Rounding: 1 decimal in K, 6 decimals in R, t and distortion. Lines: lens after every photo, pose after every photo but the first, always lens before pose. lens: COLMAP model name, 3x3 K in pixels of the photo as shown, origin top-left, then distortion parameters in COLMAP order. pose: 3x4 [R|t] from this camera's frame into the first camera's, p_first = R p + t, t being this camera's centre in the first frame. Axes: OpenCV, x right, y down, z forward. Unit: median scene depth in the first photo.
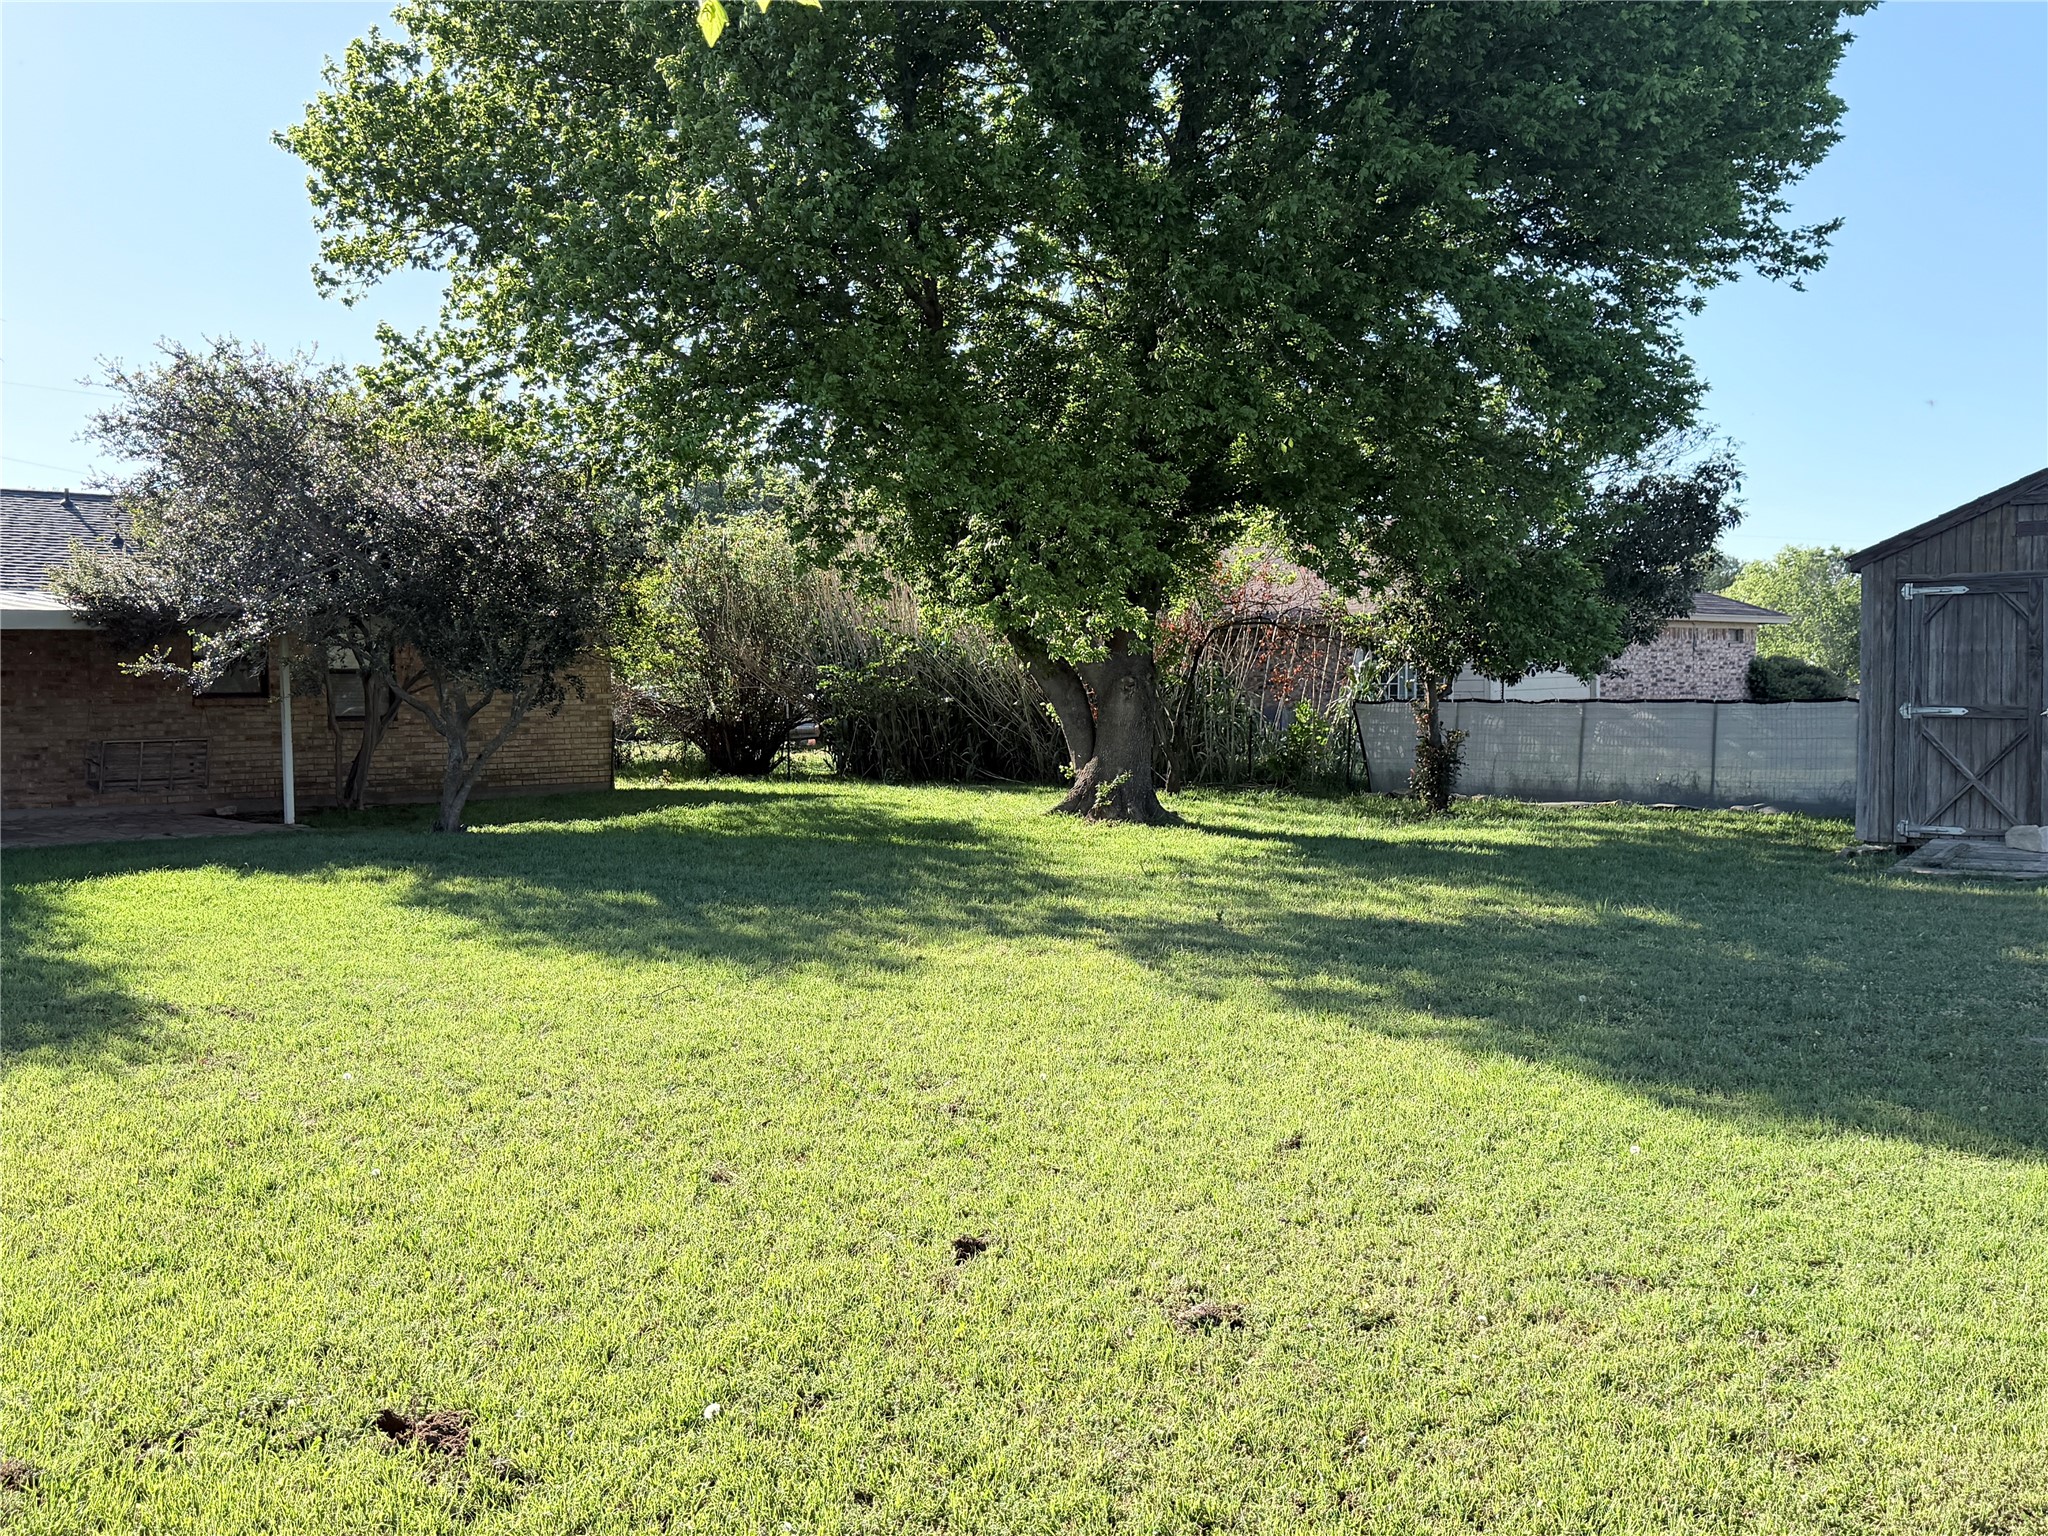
lens RADIAL K [[1895.9, 0, 1020.3], [0, 1895.9, 776.4], [0, 0, 1]] dist [0.157401, -0.351678]
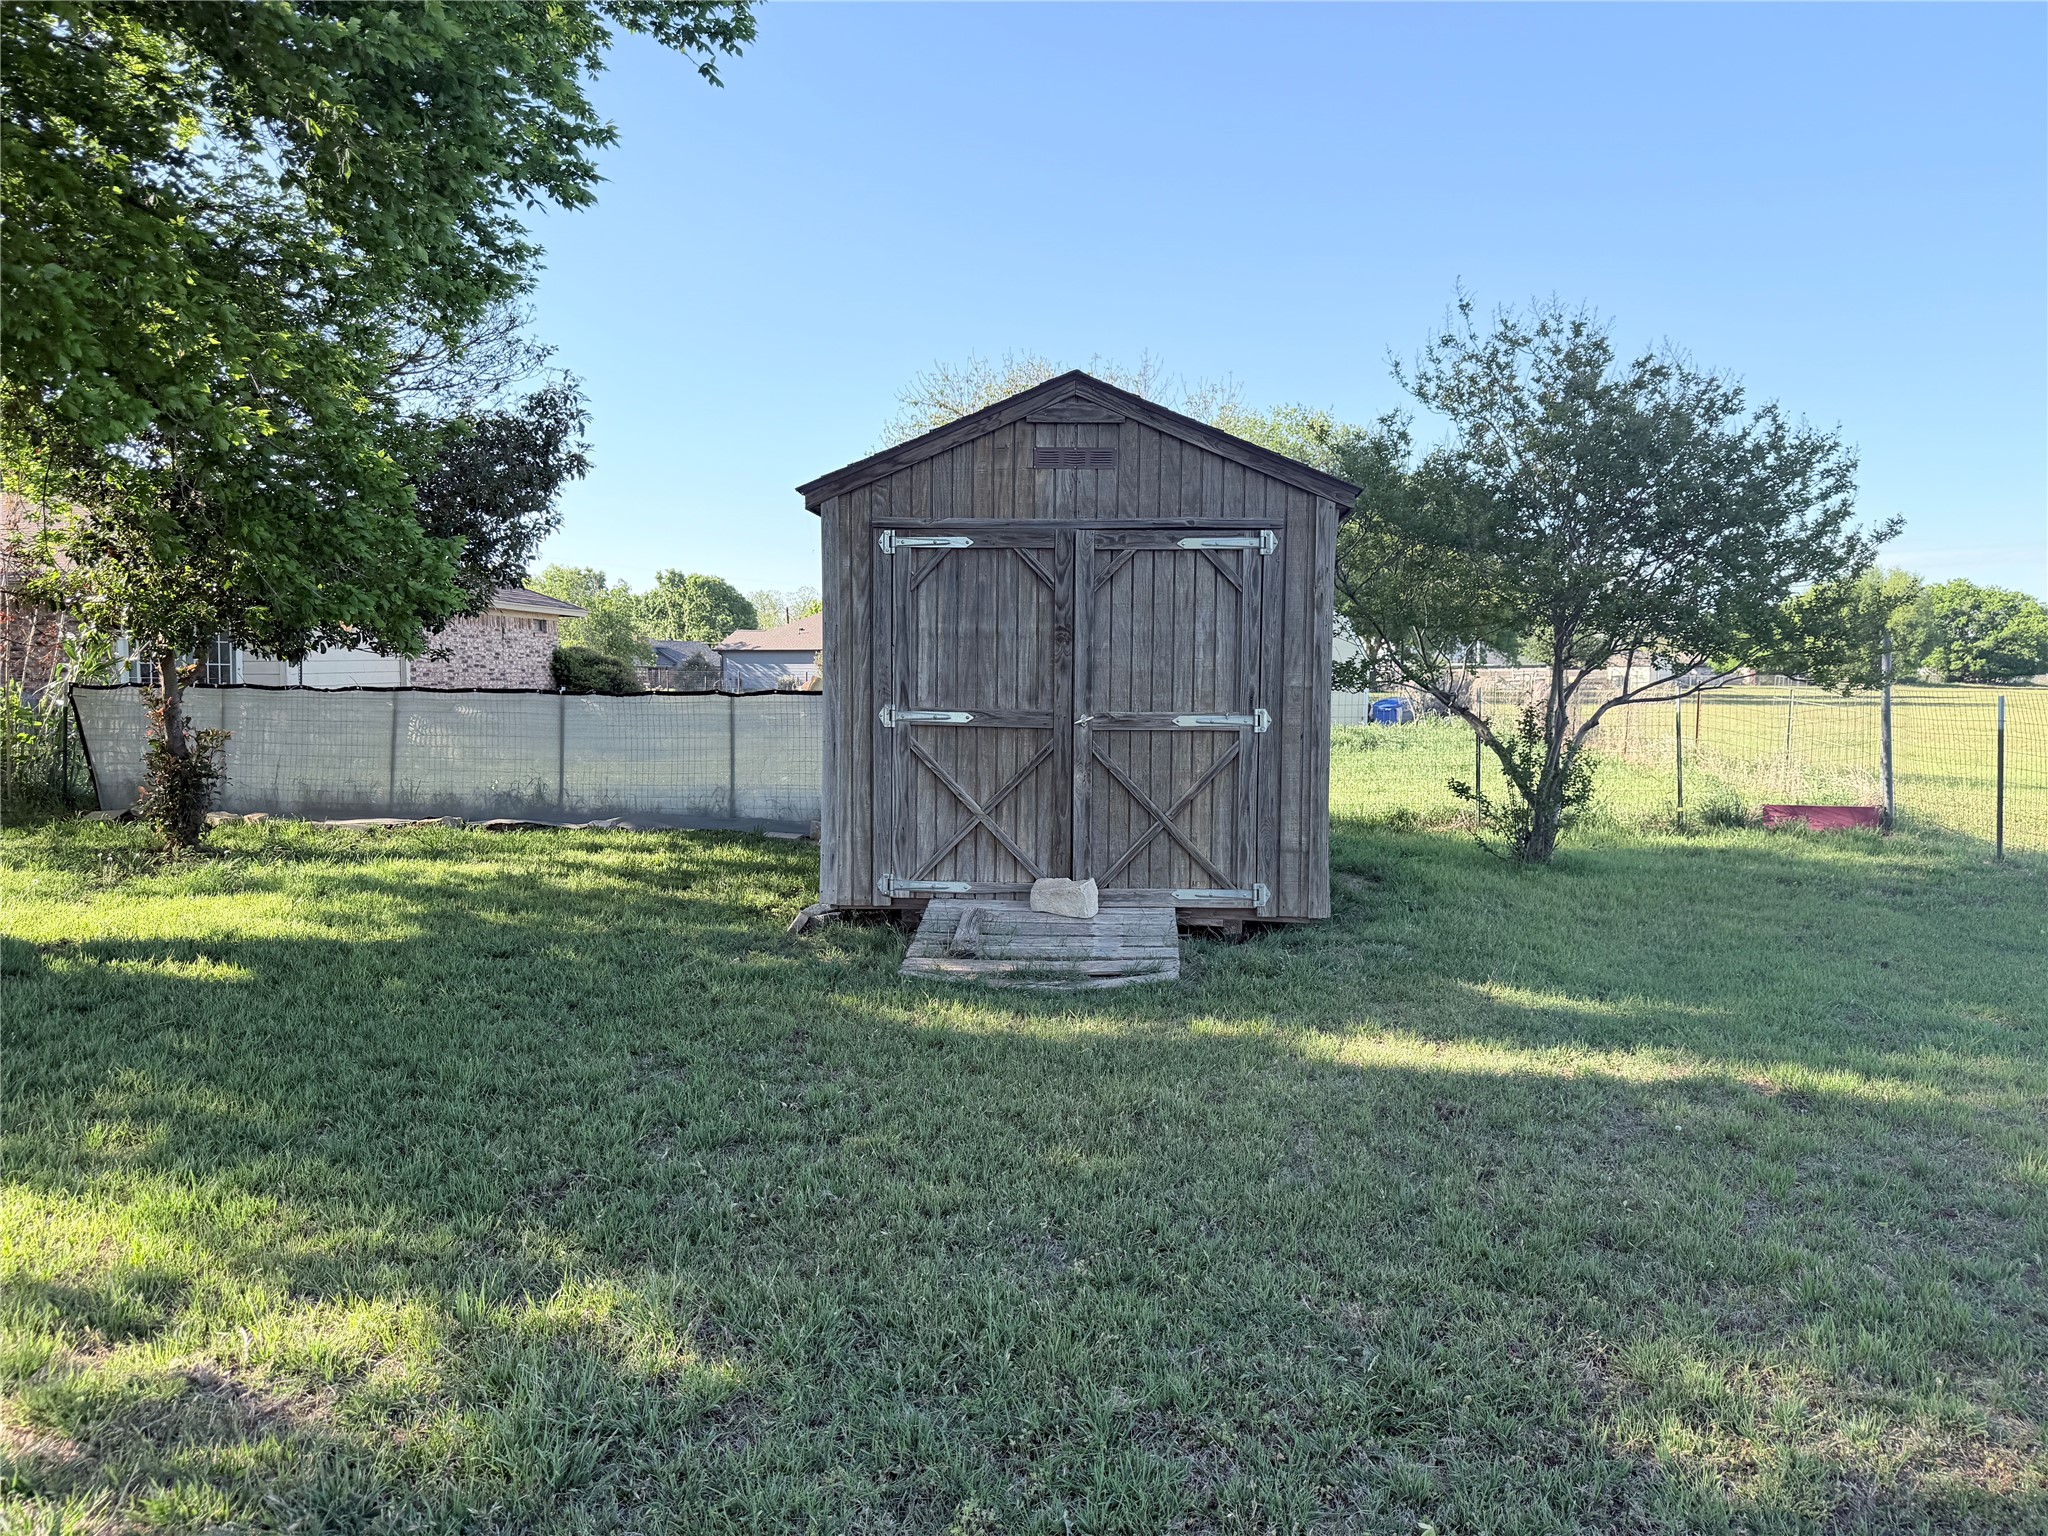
lens RADIAL K [[1441.8, 0, 1013.7], [0, 1441.8, 786.2], [0, 0, 1]] dist [0.180206, -0.408438]
pose [[0.773726, -0.033376, 0.632640, 0.156449], [0.014127, 0.999272, 0.035440, -0.025119], [-0.633363, -0.018483, 0.773634, 0.539854]]
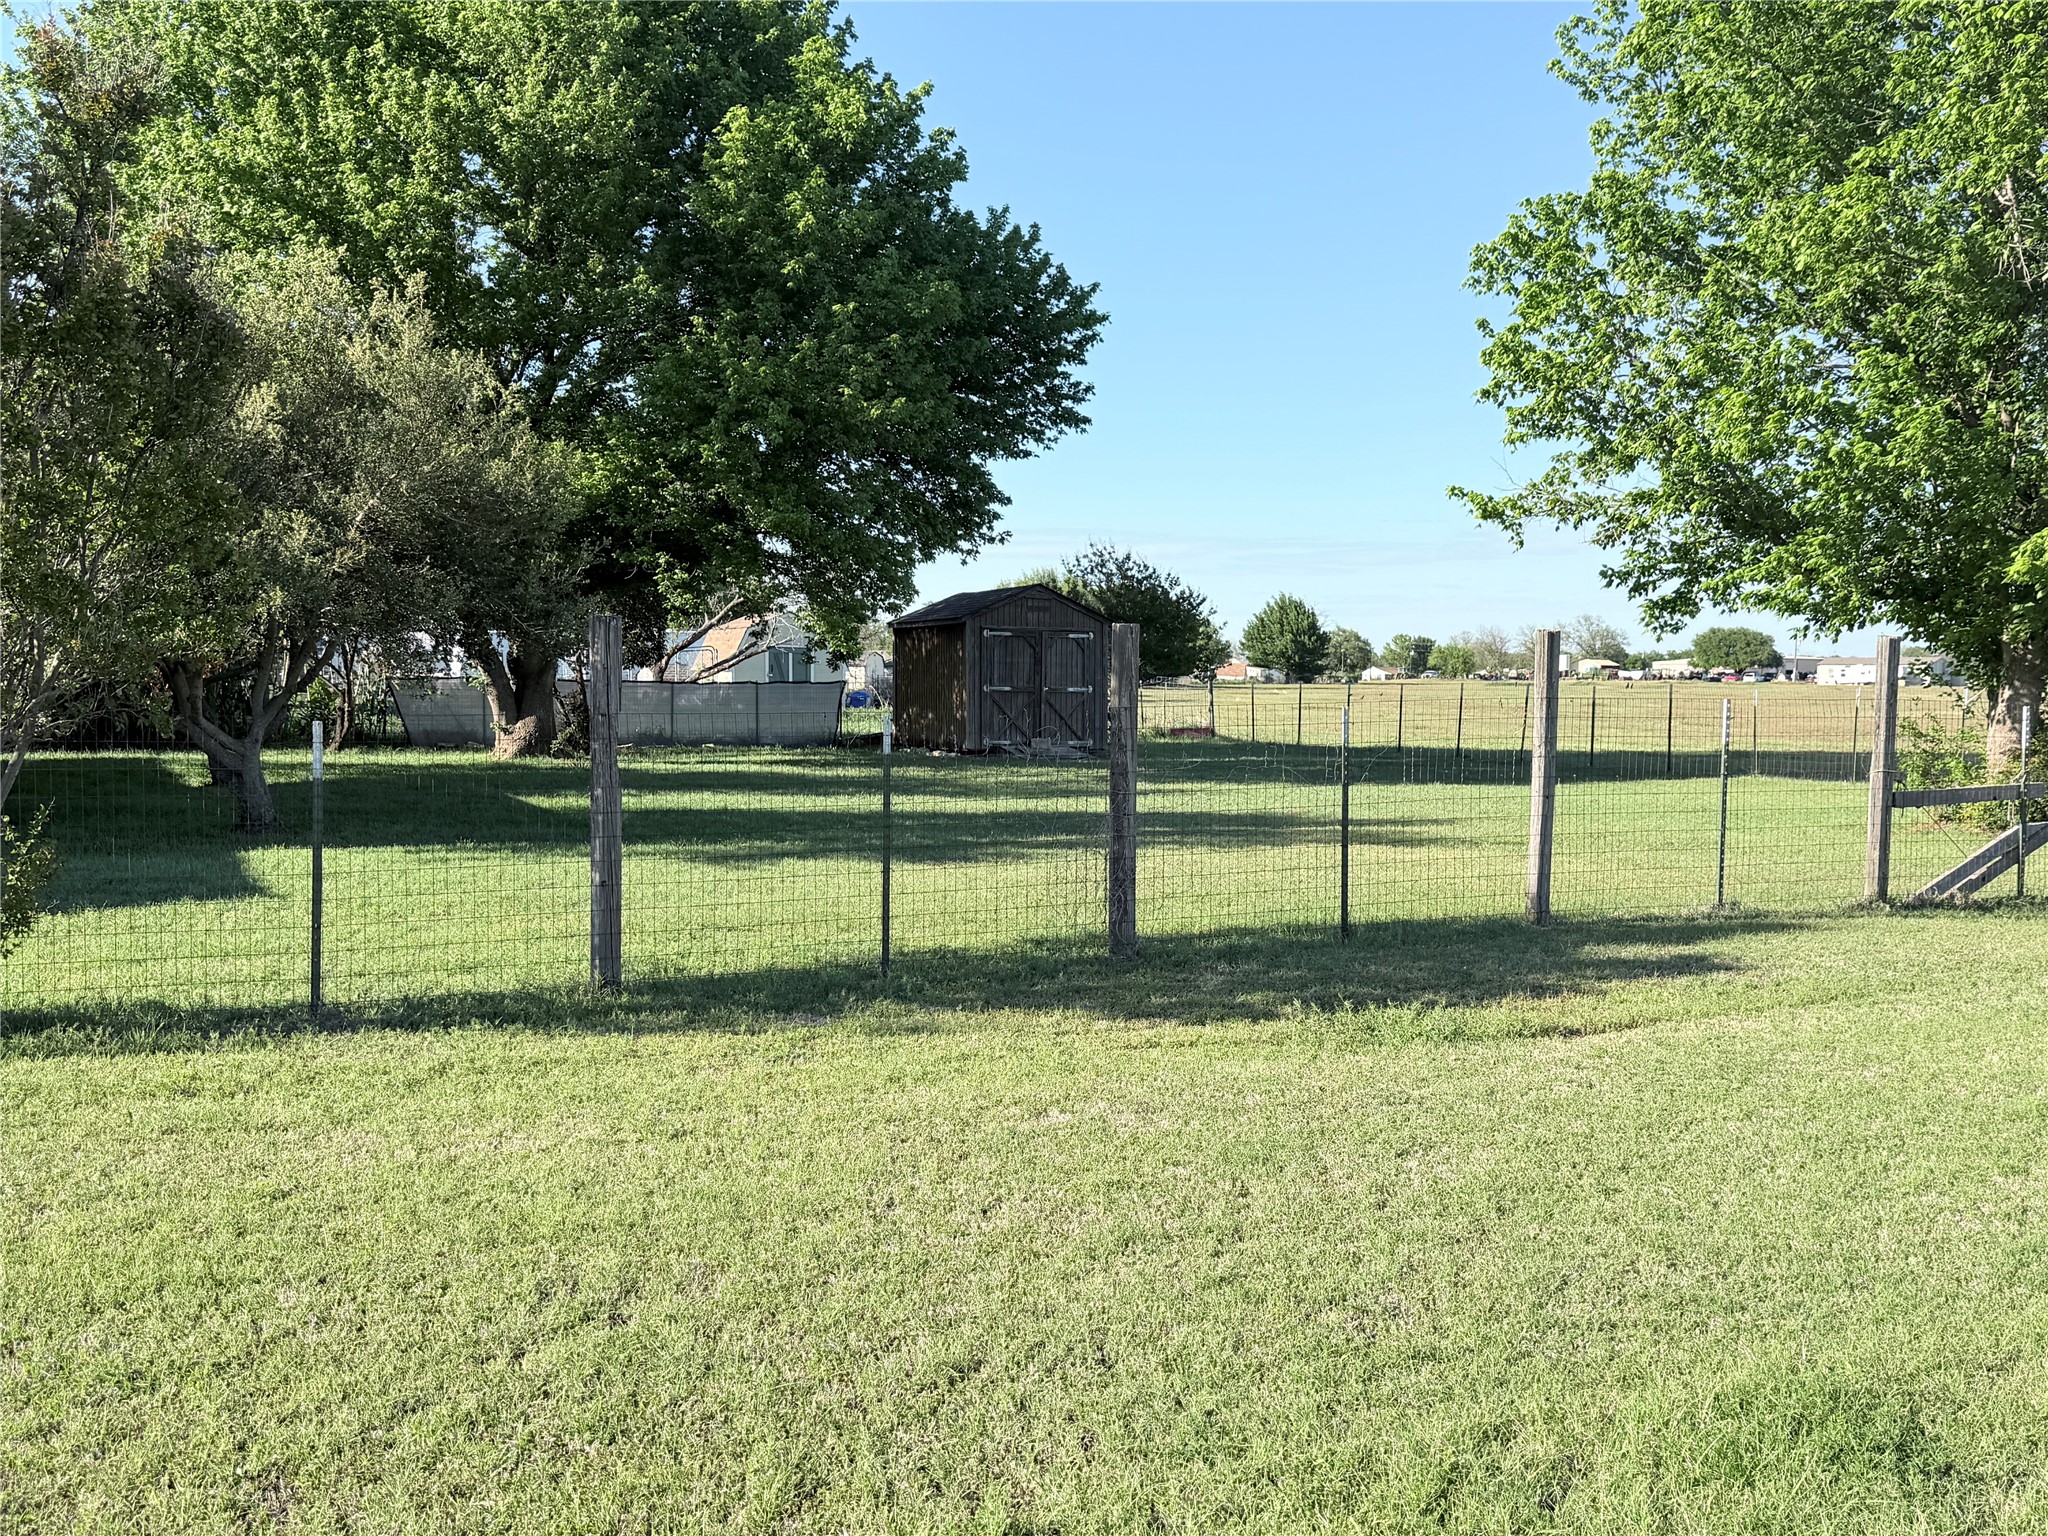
lens RADIAL K [[1923.3, 0, 1045.3], [0, 1923.3, 784.2], [0, 0, 1]] dist [0.156148, -0.370626]
pose [[0.317066, -0.037190, 0.947674, -1.492122], [0.031603, 0.999090, 0.028634, 0.013399], [-0.947877, 0.020870, 0.317953, 0.237720]]
